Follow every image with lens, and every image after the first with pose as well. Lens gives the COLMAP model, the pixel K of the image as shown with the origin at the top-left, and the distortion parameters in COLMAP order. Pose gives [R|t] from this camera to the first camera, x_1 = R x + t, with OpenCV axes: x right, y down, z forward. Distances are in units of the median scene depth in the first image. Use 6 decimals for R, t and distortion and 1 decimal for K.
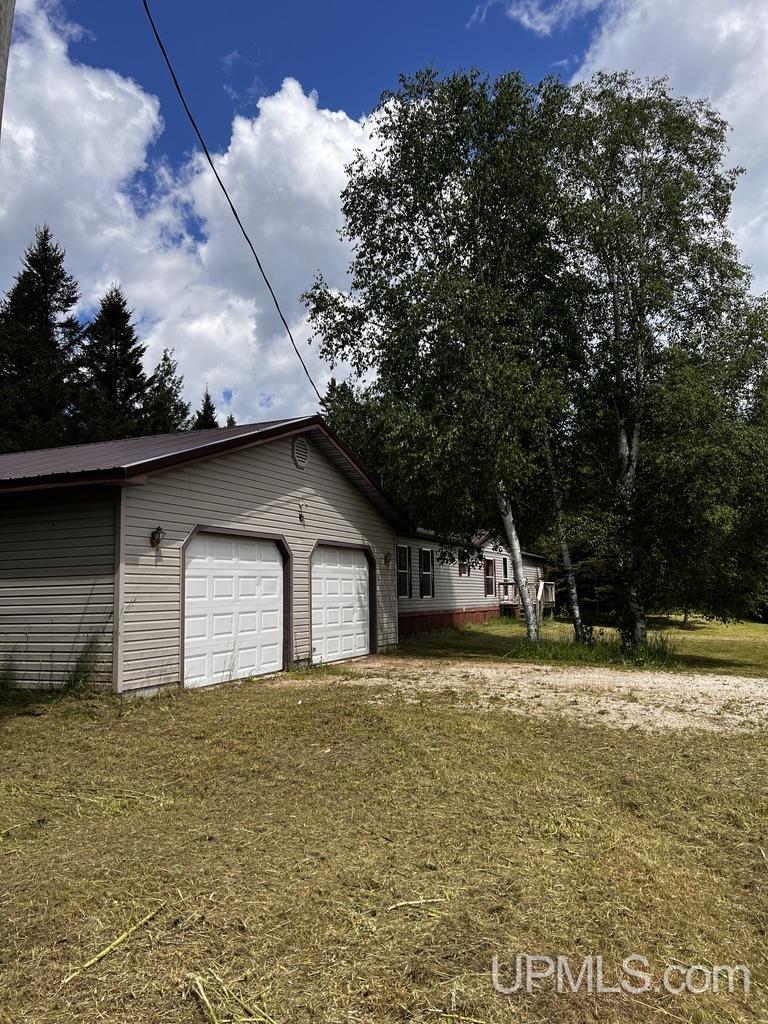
lens RADIAL K [[773.6, 0, 384.0], [0, 773.6, 512.0], [0, 0, 1]] dist [0.001136, 0.000092]
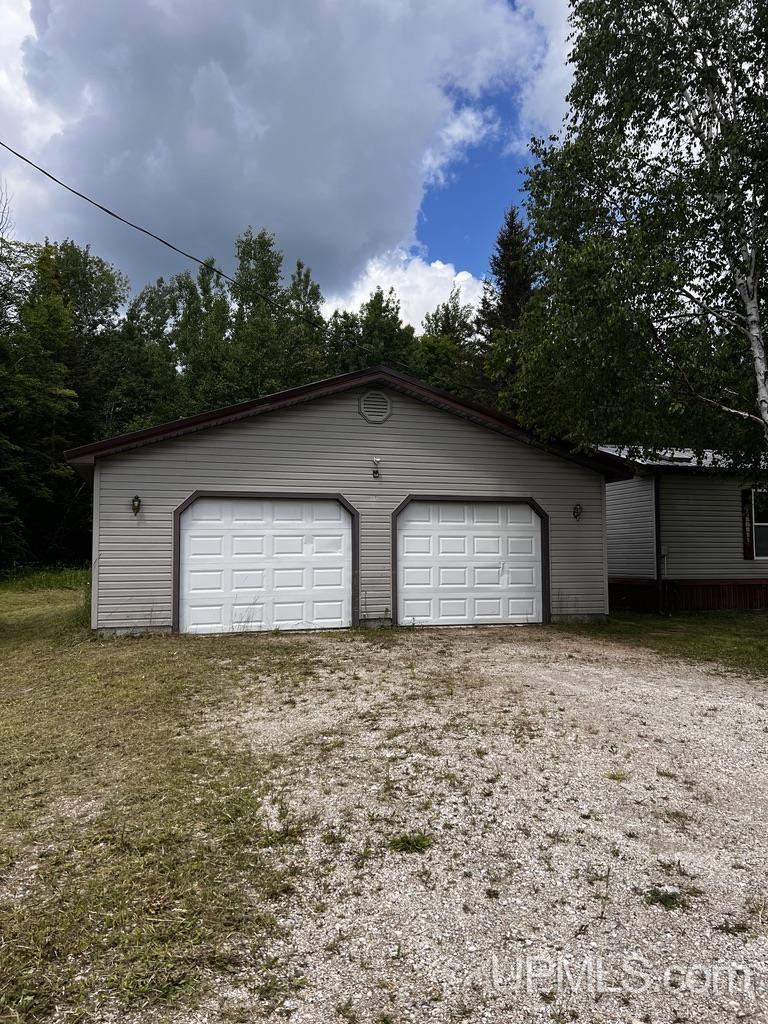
lens RADIAL K [[773.6, 0, 384.0], [0, 773.6, 512.0], [0, 0, 1]] dist [0.001136, 0.000092]
pose [[0.654390, -0.031578, -0.755498, 0.657671], [0.075077, 0.996904, 0.023361, 0.034455], [0.752421, -0.072008, 0.654735, 0.384145]]
